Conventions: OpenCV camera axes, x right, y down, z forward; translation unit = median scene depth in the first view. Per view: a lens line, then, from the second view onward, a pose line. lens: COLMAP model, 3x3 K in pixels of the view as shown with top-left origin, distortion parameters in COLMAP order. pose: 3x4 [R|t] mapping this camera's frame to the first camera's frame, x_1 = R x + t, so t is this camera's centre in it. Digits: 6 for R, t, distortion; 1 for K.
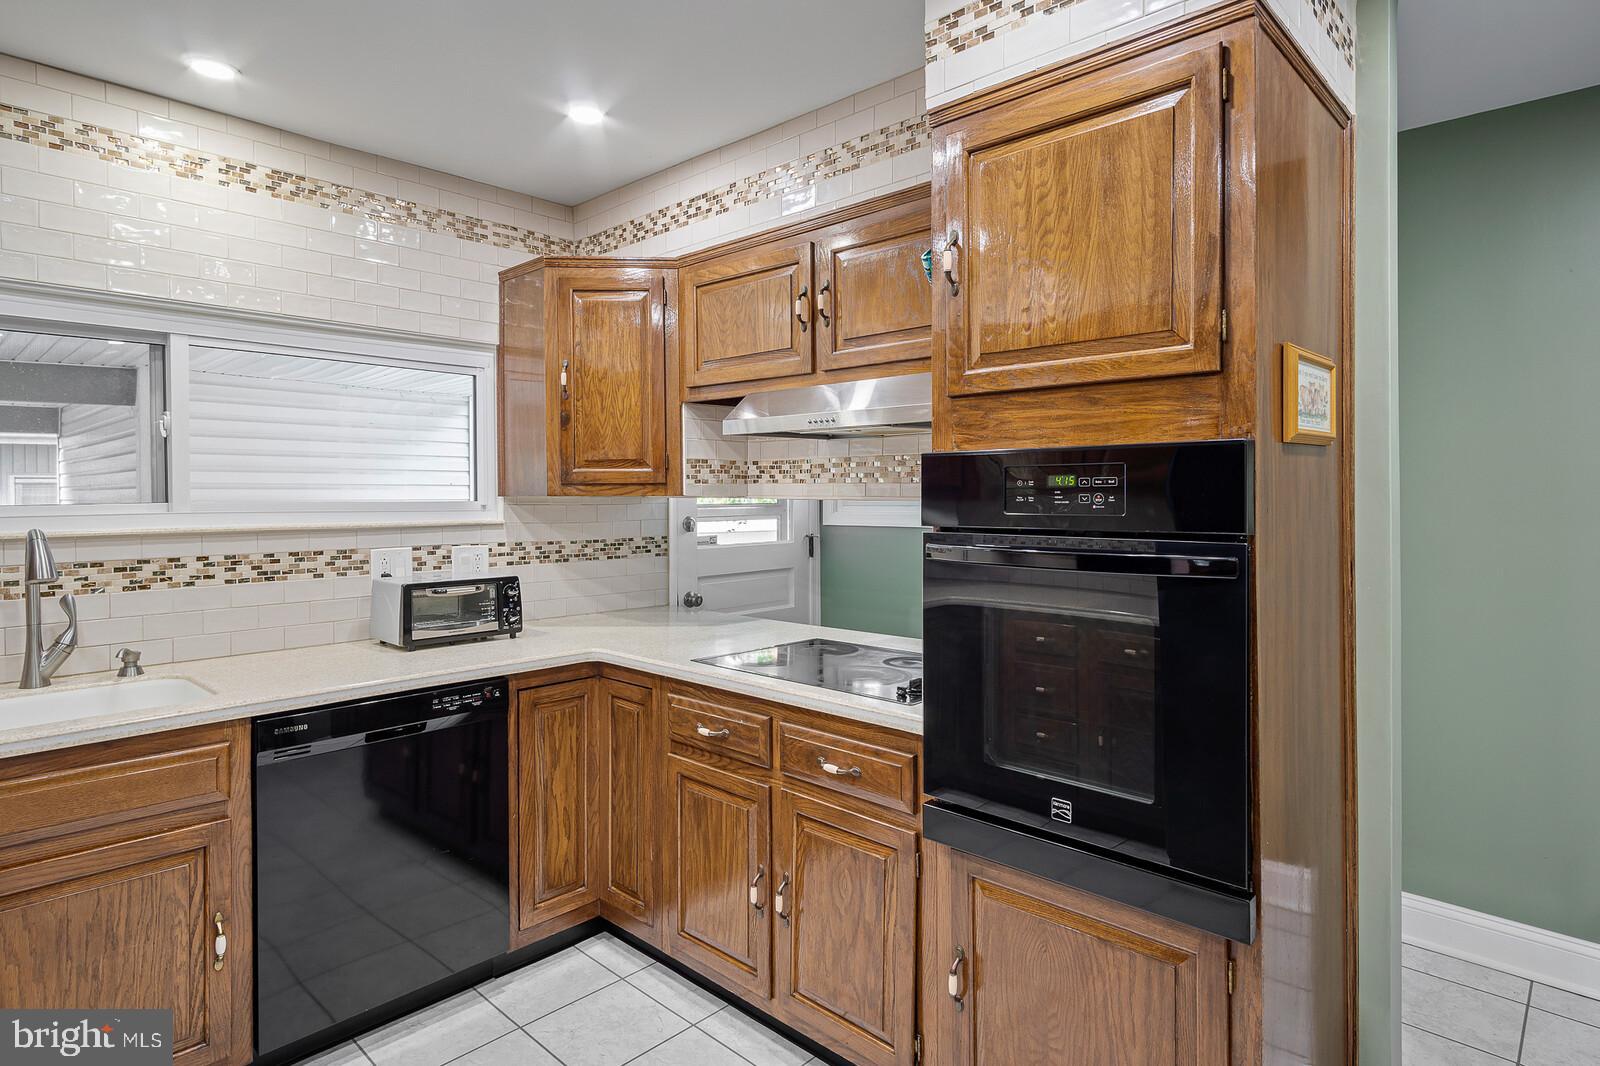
lens RADIAL K [[862.5, 0, 813.4], [0, 862.5, 498.6], [0, 0, 1]] dist [0.008193, -0.004813]
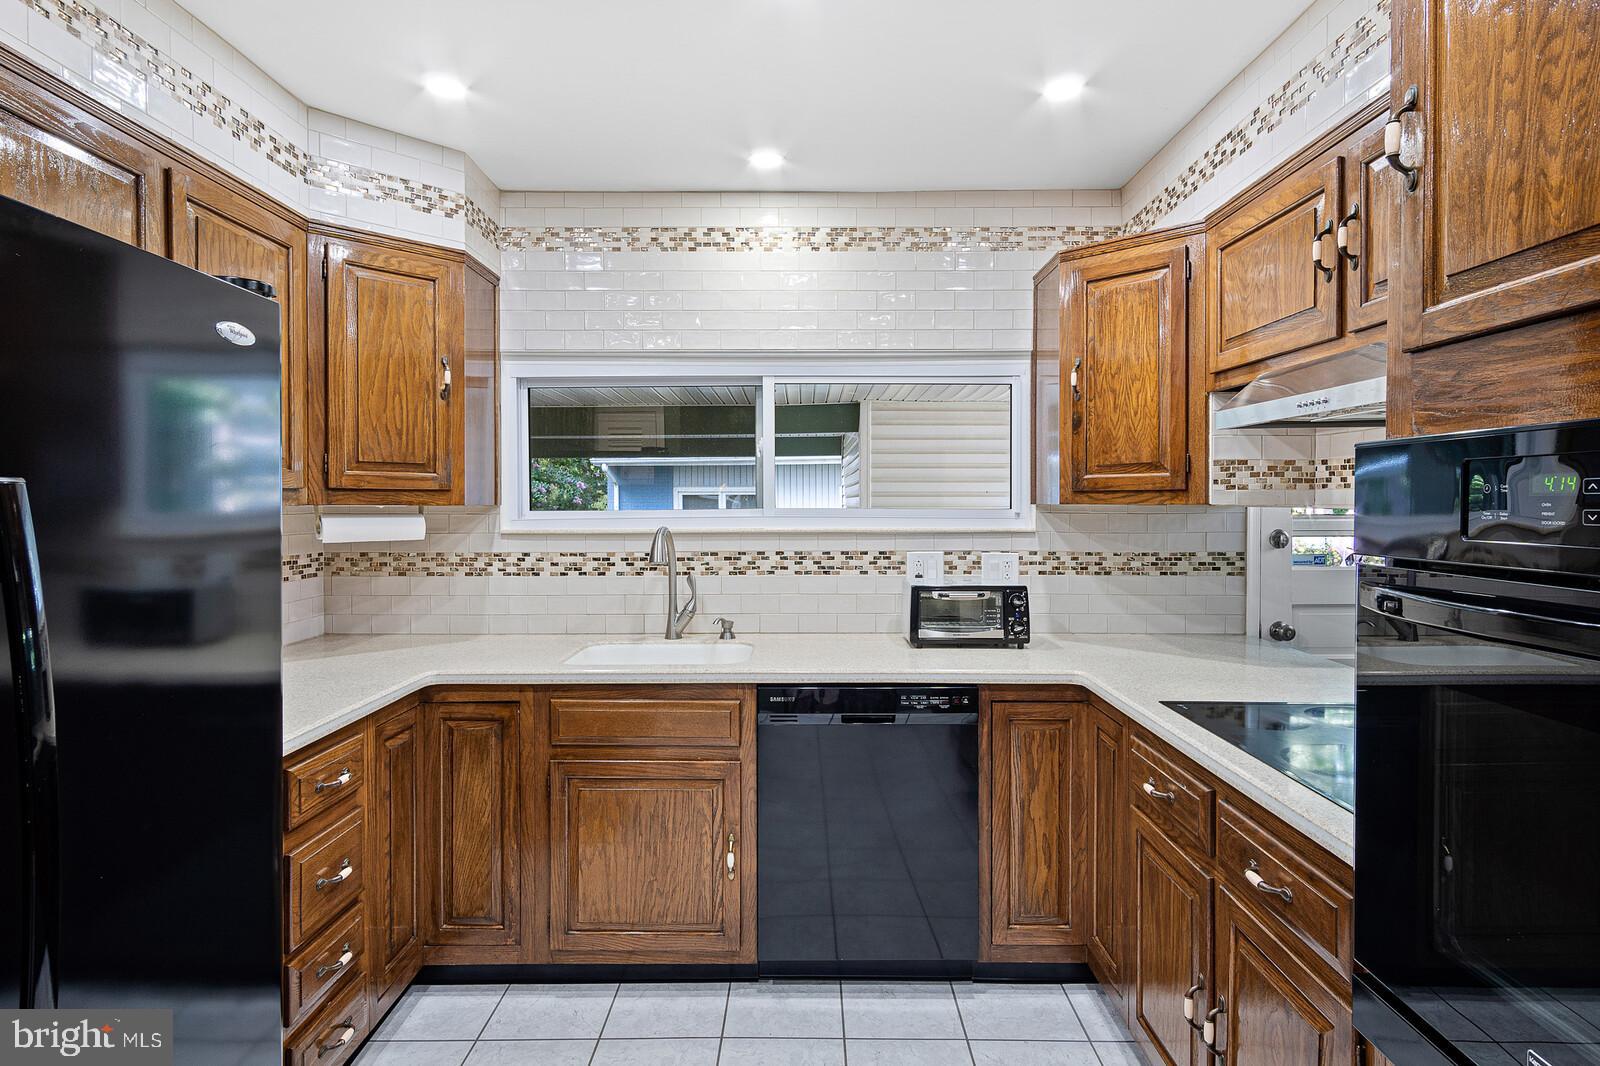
lens RADIAL K [[862.5, 0, 803.4], [0, 862.5, 513.7], [0, 0, 1]] dist [0.008193, -0.004813]
pose [[0.678850, 0.012905, -0.734163, 0.221844], [-0.004940, 0.999903, 0.013009, -0.003856], [0.734260, -0.005205, 0.678848, 0.165902]]
